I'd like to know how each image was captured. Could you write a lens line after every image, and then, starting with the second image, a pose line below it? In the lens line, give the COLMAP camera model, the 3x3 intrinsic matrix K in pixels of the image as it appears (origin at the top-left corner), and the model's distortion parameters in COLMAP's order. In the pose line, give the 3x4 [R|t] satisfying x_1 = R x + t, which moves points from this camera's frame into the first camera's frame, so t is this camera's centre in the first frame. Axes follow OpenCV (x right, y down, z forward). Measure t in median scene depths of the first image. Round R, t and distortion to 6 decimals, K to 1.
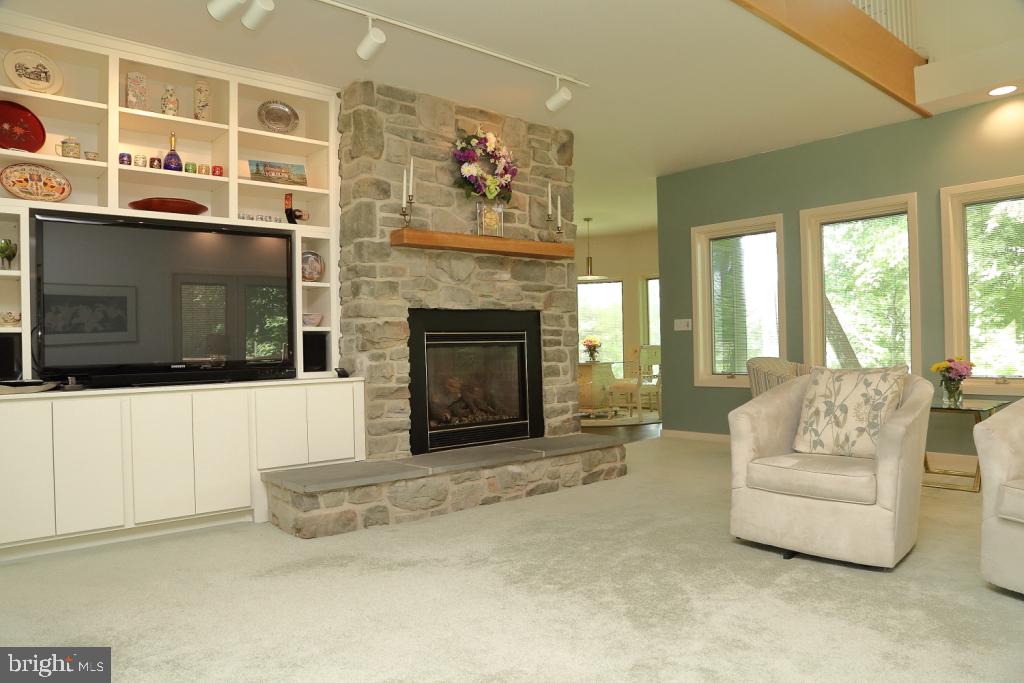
lens RADIAL K [[696.8, 0, 512.0], [0, 696.8, 341.5], [0, 0, 1]] dist [-0.127296, 0.067083]
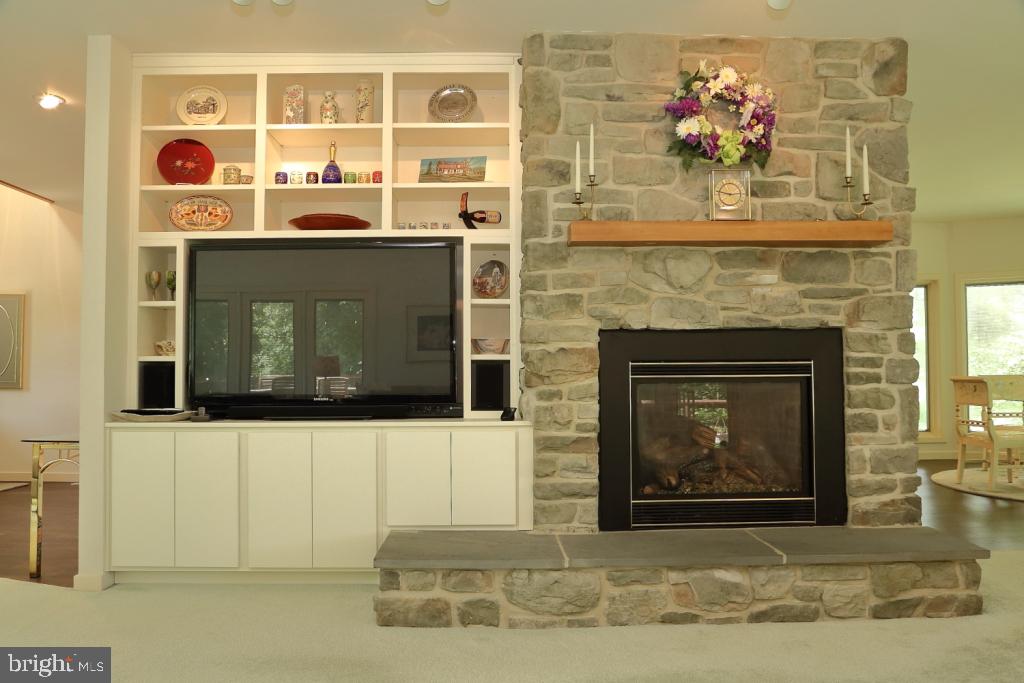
lens RADIAL K [[751.4, 0, 512.0], [0, 751.4, 341.5], [0, 0, 1]] dist [-0.108476, 0.077489]
pose [[0.770967, -0.004149, -0.636861, 0.290036], [-0.007271, 0.999856, -0.015316, -0.023128], [0.636833, 0.016439, 0.770826, 0.340595]]
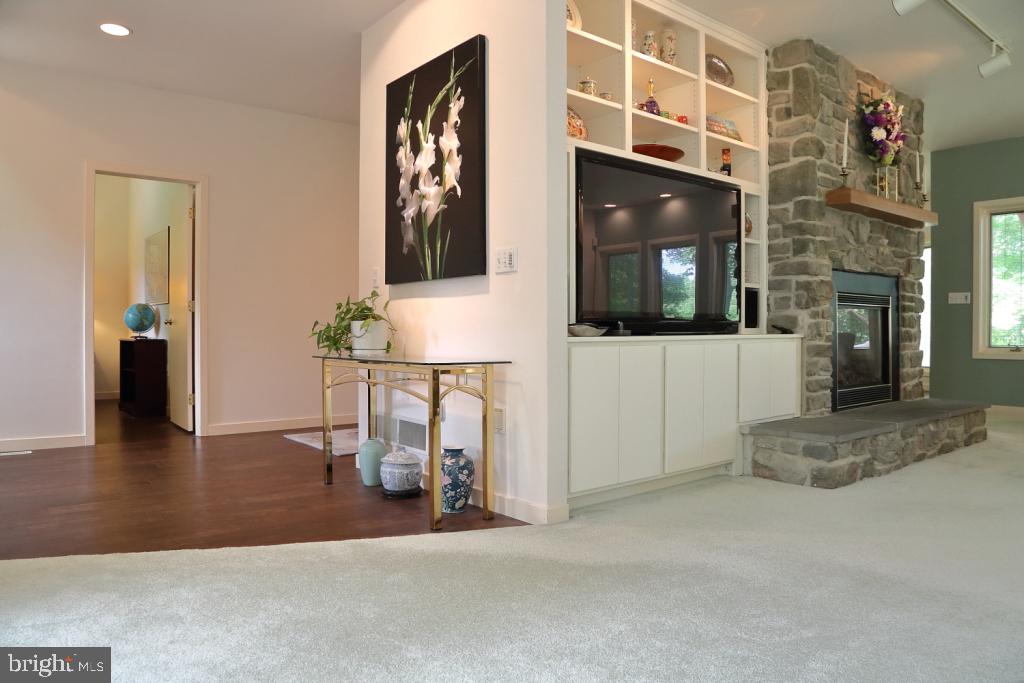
lens RADIAL K [[696.8, 0, 512.0], [0, 696.8, 341.5], [0, 0, 1]] dist [-0.127296, 0.067083]
pose [[0.998774, 0.024432, -0.043053, -0.583160], [-0.023194, 0.999310, 0.029024, 0.042110], [0.043733, -0.027989, 0.998651, -0.012251]]
